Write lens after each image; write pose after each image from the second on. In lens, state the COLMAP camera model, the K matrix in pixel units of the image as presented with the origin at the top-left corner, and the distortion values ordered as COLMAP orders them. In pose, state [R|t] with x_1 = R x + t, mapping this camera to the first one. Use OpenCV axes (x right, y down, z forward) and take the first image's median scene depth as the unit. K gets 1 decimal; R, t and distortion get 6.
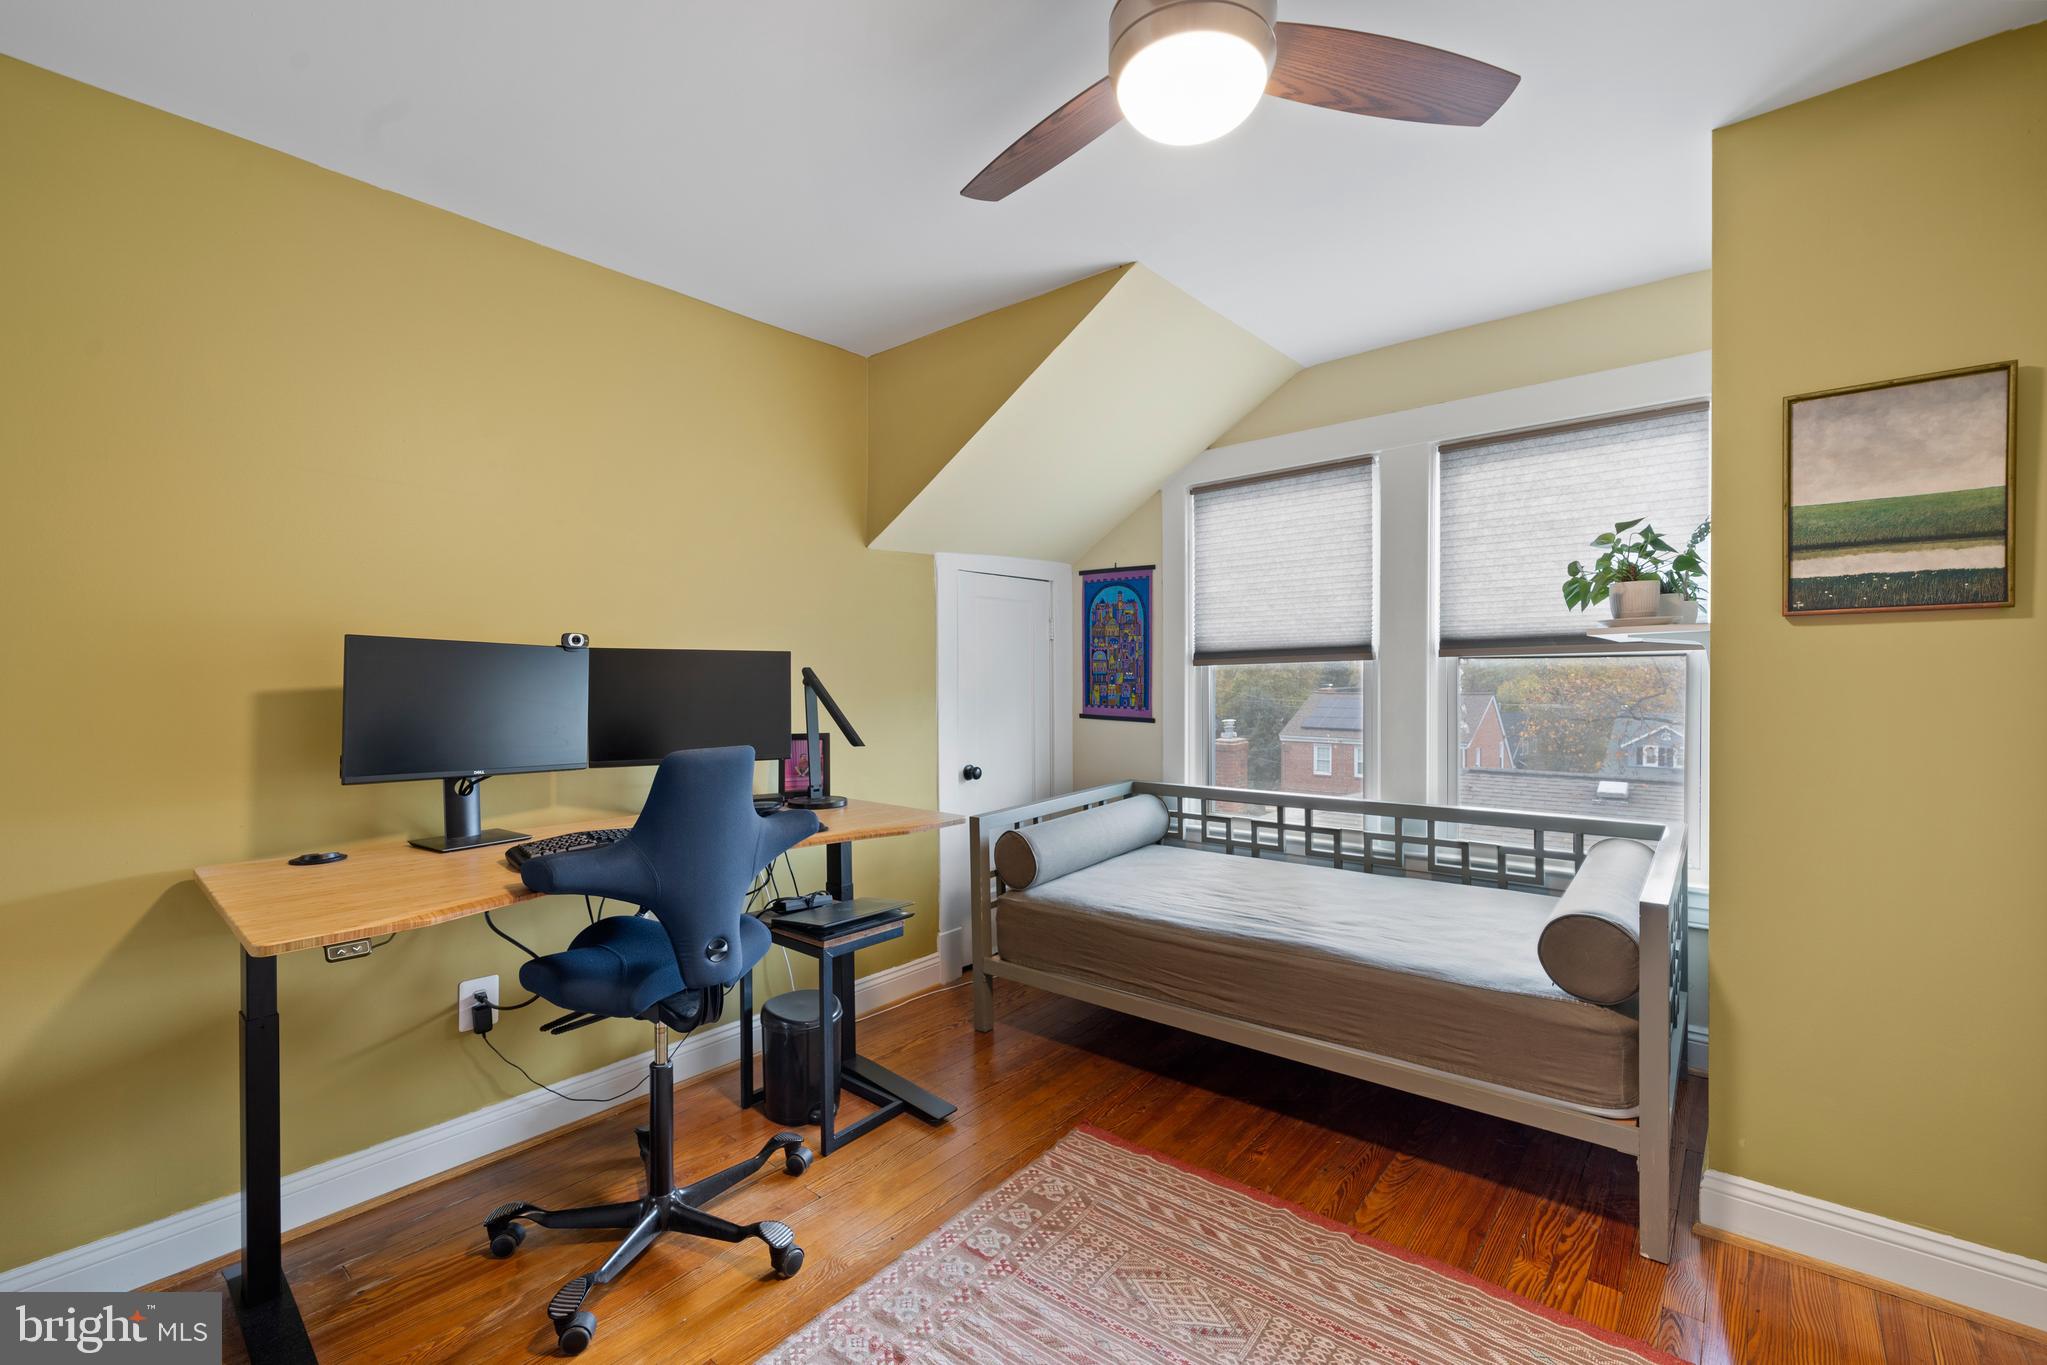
lens RADIAL K [[869.5, 0, 1026.4], [0, 869.5, 684.1], [0, 0, 1]] dist [0.001110, -0.000328]
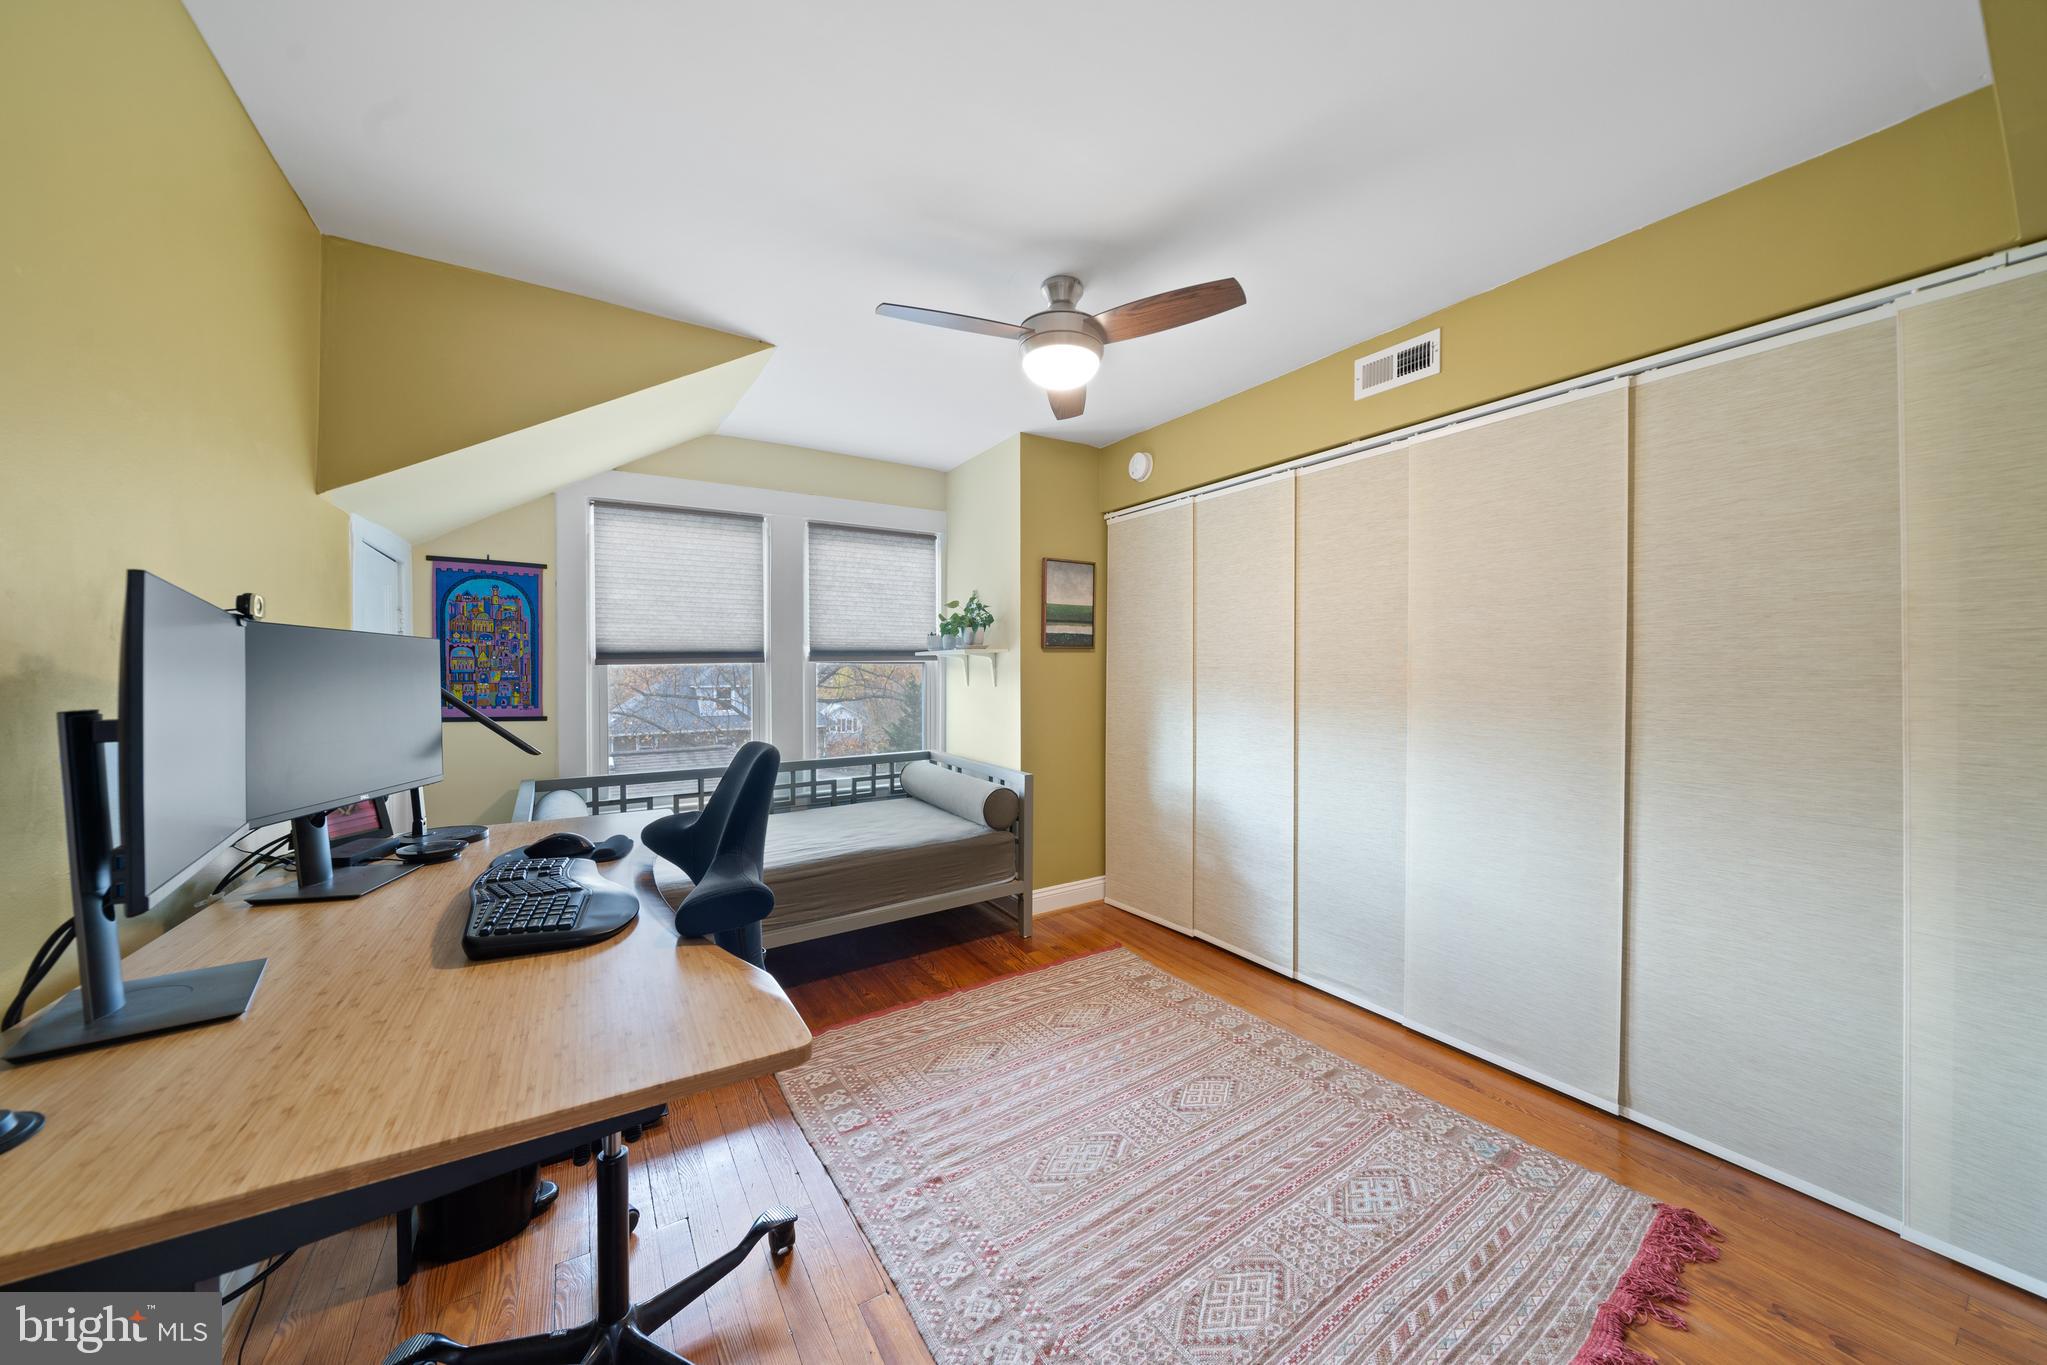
lens RADIAL K [[705.7, 0, 1030.1], [0, 705.7, 675.5], [0, 0, 1]] dist [-0.005088, 0.000342]
pose [[0.287653, -0.000367, 0.957734, -0.529464], [0.012178, 0.999920, -0.003274, 0.001799], [-0.957657, 0.012605, 0.287635, 0.251041]]
